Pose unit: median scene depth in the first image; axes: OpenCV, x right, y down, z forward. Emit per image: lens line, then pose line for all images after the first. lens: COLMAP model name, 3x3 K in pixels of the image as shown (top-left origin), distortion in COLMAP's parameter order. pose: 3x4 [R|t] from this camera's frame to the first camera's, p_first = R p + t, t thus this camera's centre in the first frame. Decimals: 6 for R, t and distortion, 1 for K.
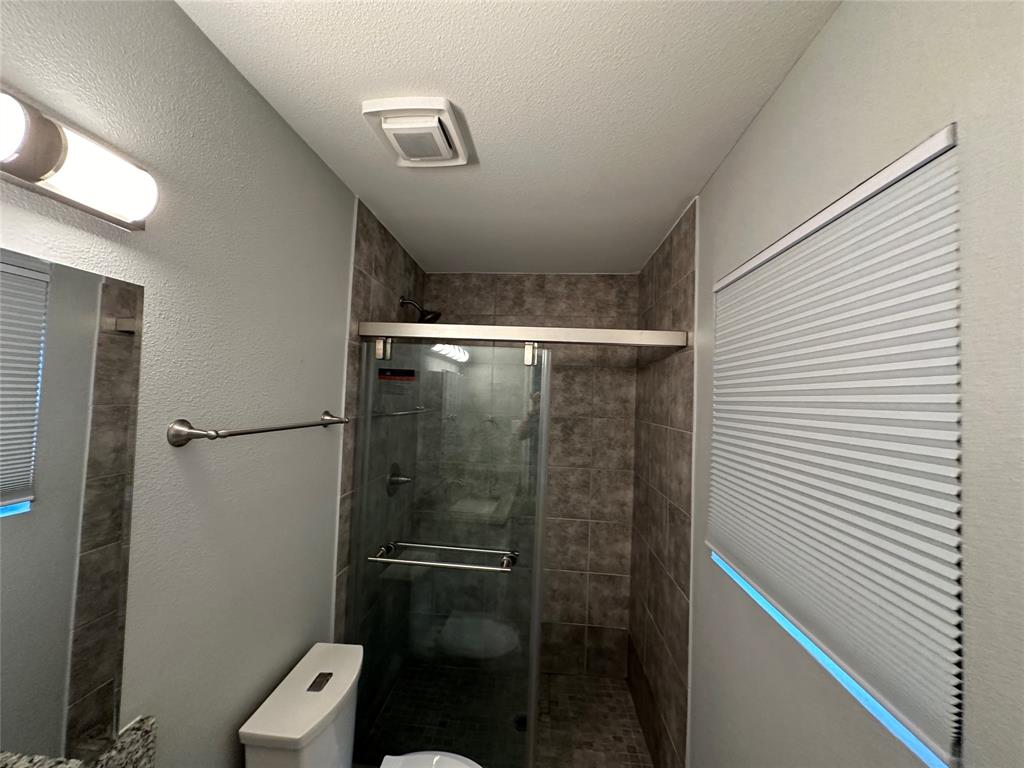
lens RADIAL K [[408.1, 0, 512.0], [0, 408.1, 383.0], [0, 0, 1]] dist [-0.002464, -0.000177]
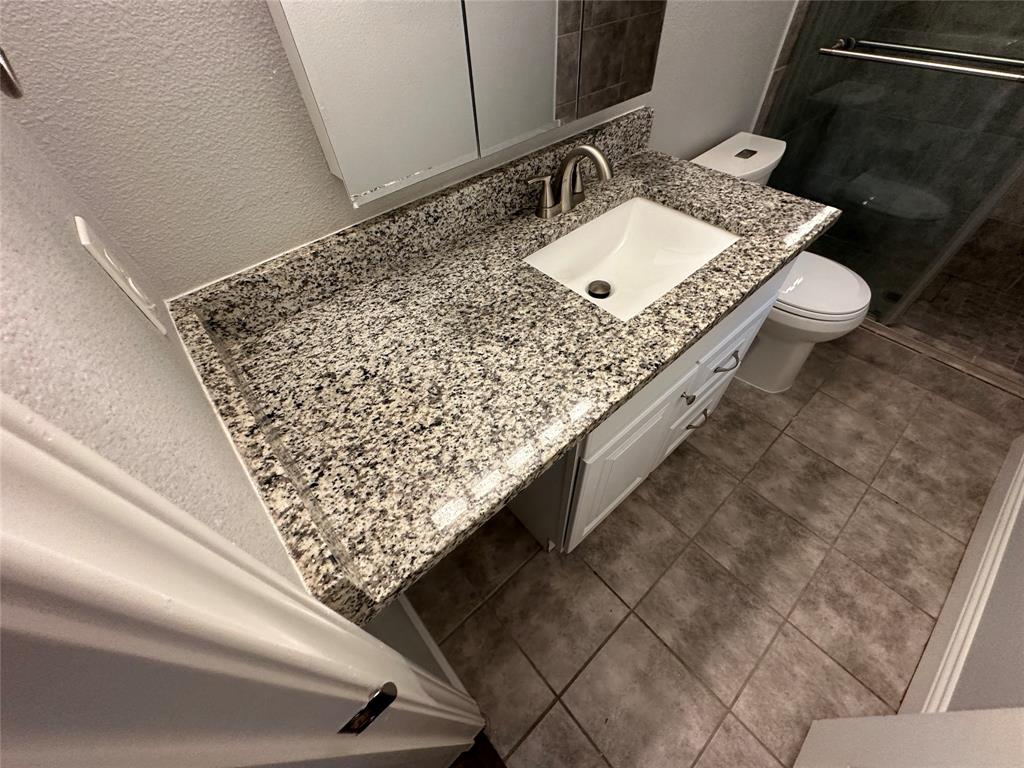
lens RADIAL K [[408.1, 0, 512.0], [0, 408.1, 383.0], [0, 0, 1]] dist [-0.002464, -0.000177]
pose [[0.711359, 0.485745, -0.507956, -0.036062], [0.091957, 0.652193, 0.752455, 0.170381], [0.696787, -0.581976, 0.419276, -0.213982]]
